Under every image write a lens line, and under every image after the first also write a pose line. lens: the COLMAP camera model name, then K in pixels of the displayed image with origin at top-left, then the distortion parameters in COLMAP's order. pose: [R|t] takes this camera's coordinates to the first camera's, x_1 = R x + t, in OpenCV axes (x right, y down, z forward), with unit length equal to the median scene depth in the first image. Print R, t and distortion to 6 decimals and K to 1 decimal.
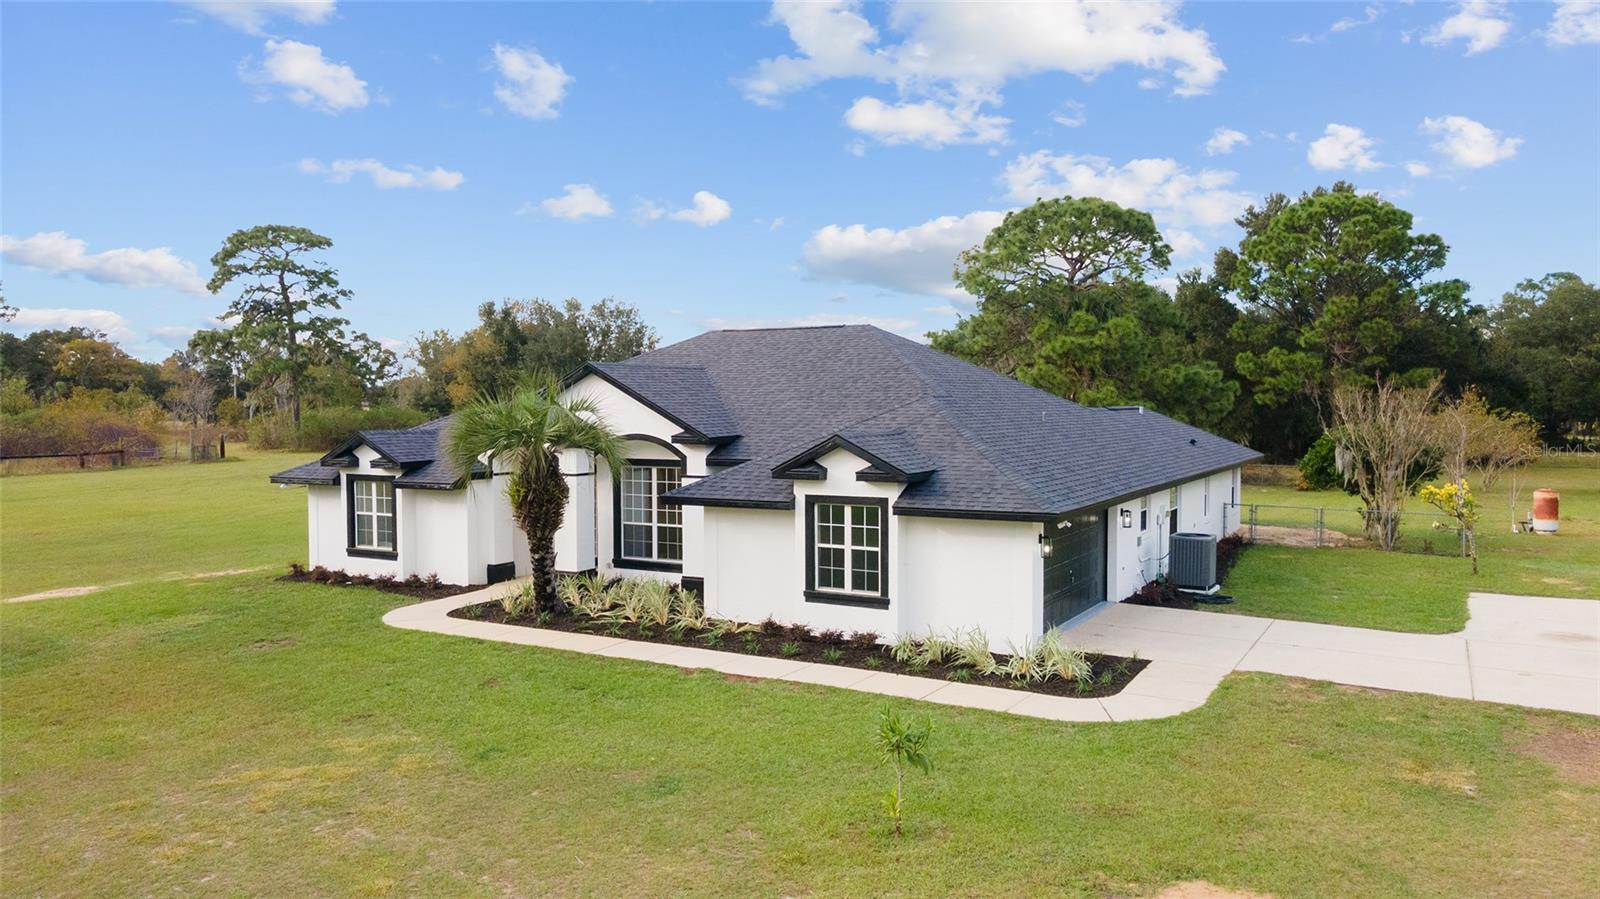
lens RADIAL K [[1163.6, 0, 795.4], [0, 1163.6, 446.6], [0, 0, 1]] dist [0.034535, 0.006888]
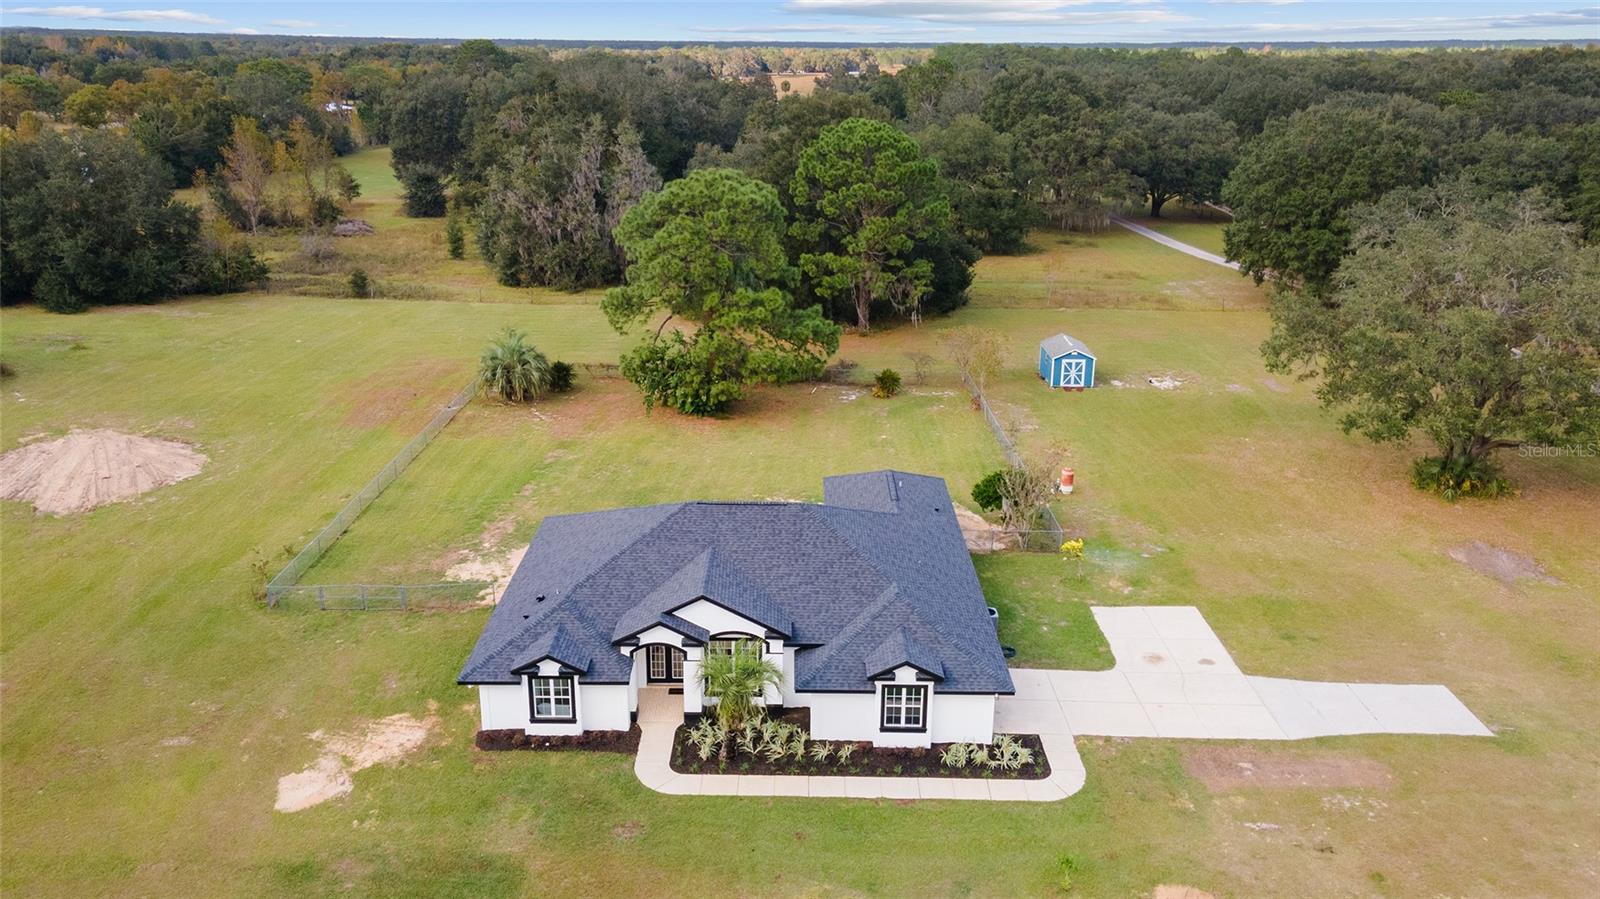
lens RADIAL K [[1207.0, 0, 800.0], [0, 1207.0, 449.5], [0, 0, 1]] dist [0.023806, -0.000067]
pose [[0.869265, -0.144195, 0.472850, -1.015097], [0.005815, 0.959430, 0.281887, -0.911569], [-0.494313, -0.242285, 0.834837, -0.536530]]
